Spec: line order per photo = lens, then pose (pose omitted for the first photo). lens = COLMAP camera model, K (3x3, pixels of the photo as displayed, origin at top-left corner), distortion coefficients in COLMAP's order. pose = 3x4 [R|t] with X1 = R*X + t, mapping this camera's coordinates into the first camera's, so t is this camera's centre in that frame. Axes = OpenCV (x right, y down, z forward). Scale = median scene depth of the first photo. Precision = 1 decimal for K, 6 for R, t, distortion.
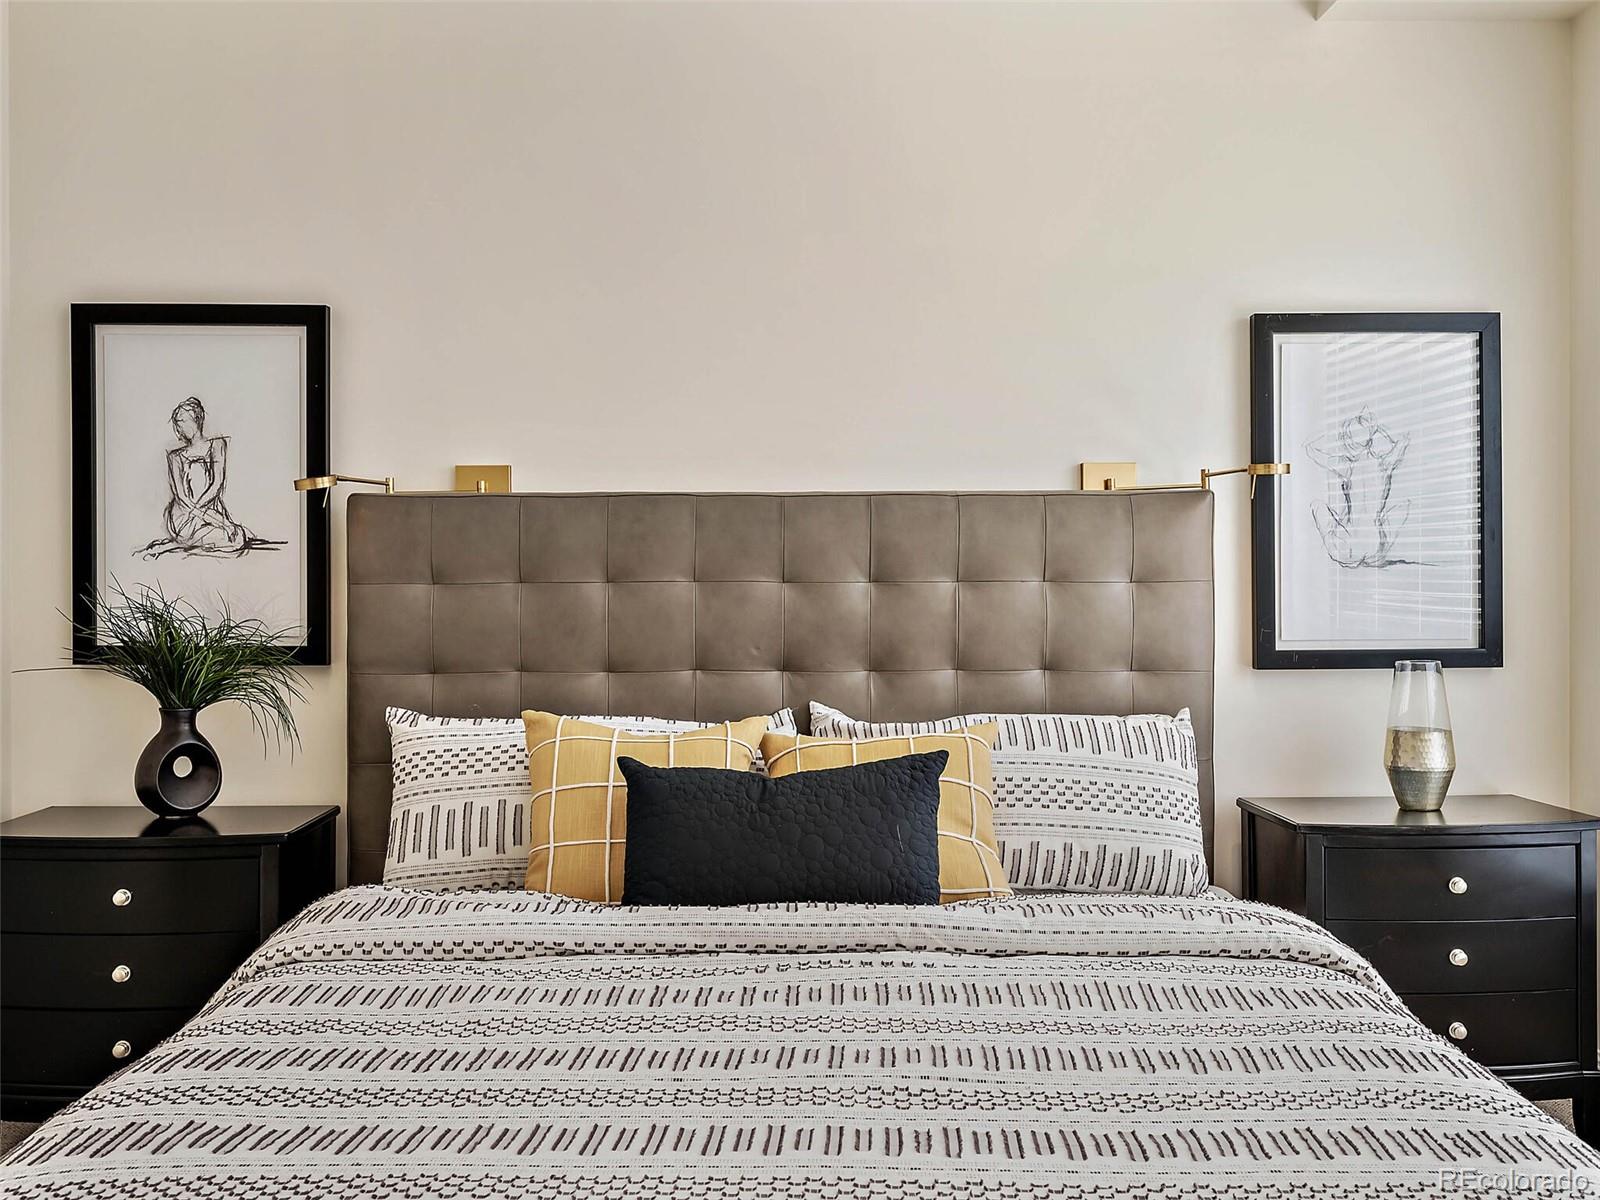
lens RADIAL K [[1561.8, 0, 790.9], [0, 1561.8, 606.4], [0, 0, 1]] dist [-0.004762, 0.001855]
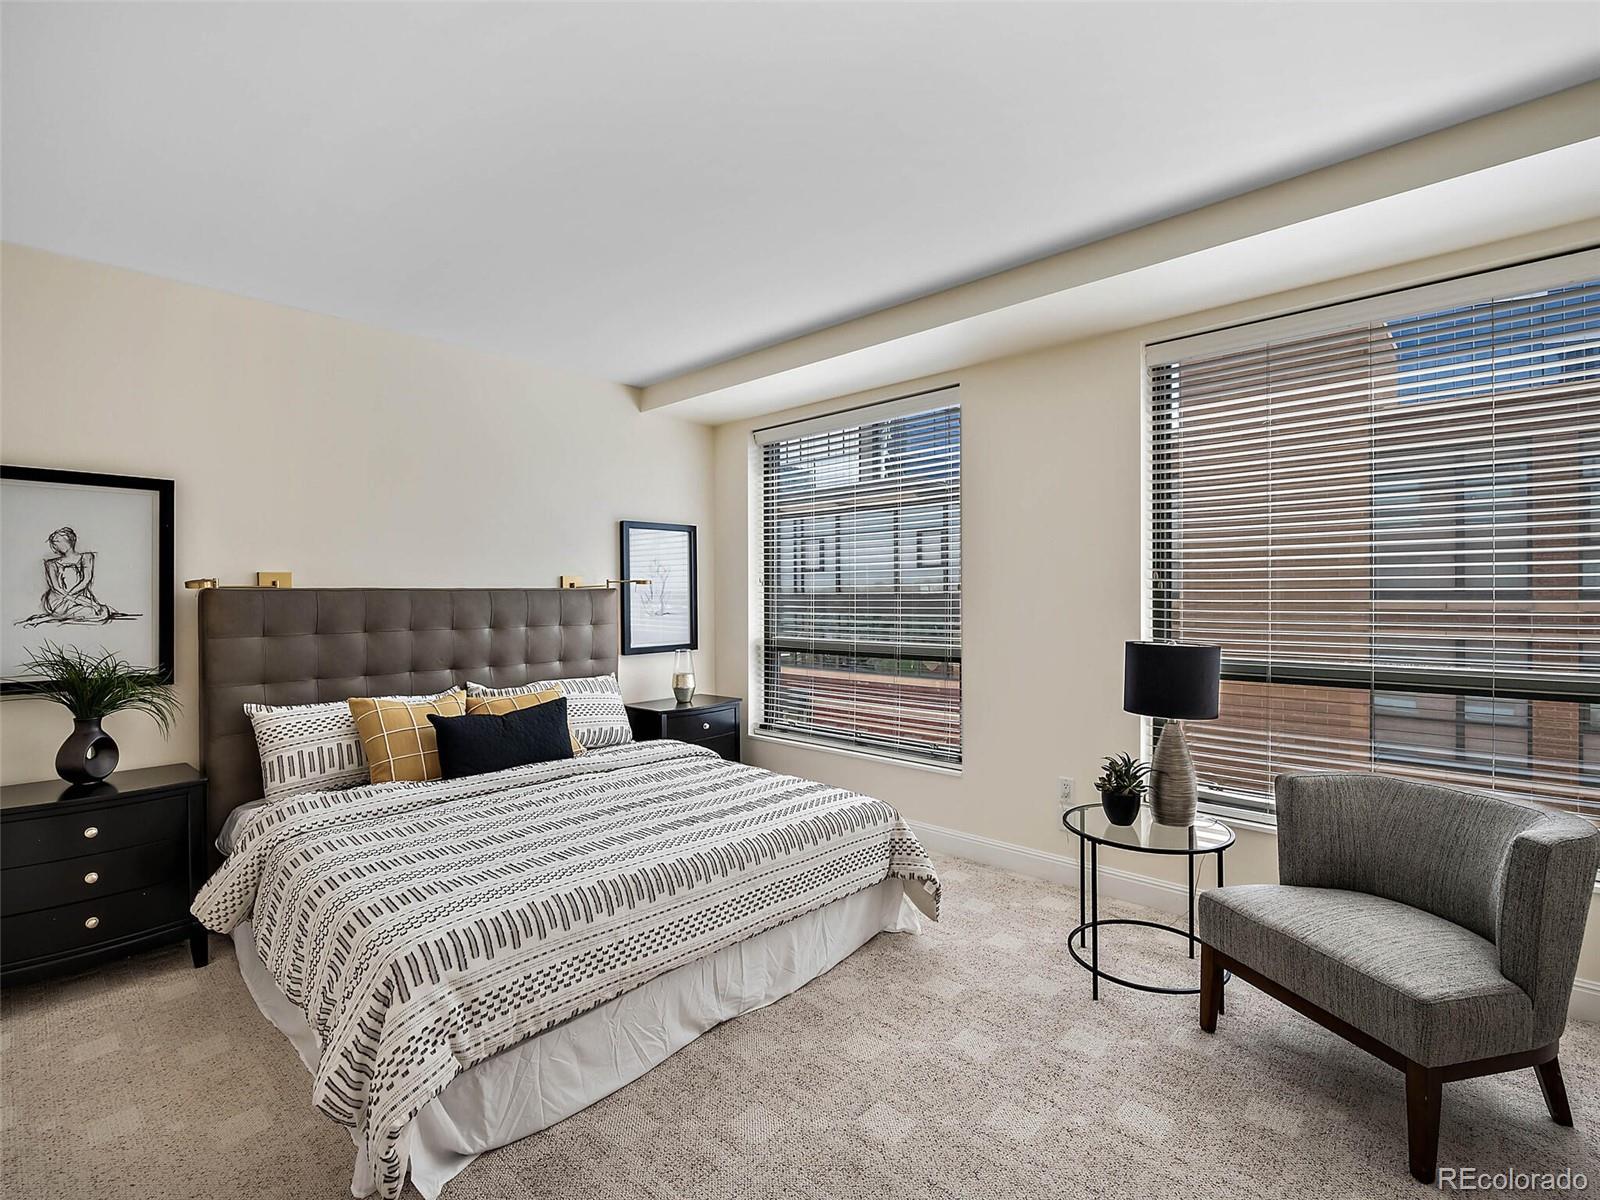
lens RADIAL K [[736.1, 0, 800.0], [0, 736.1, 600.0], [0, 0, 1]] dist [-0.021676, -0.000376]
pose [[0.695528, -0.006121, 0.718473, -0.406661], [0.023371, 0.999627, -0.014108, -0.030593], [-0.718119, 0.026604, 0.695412, -0.077583]]
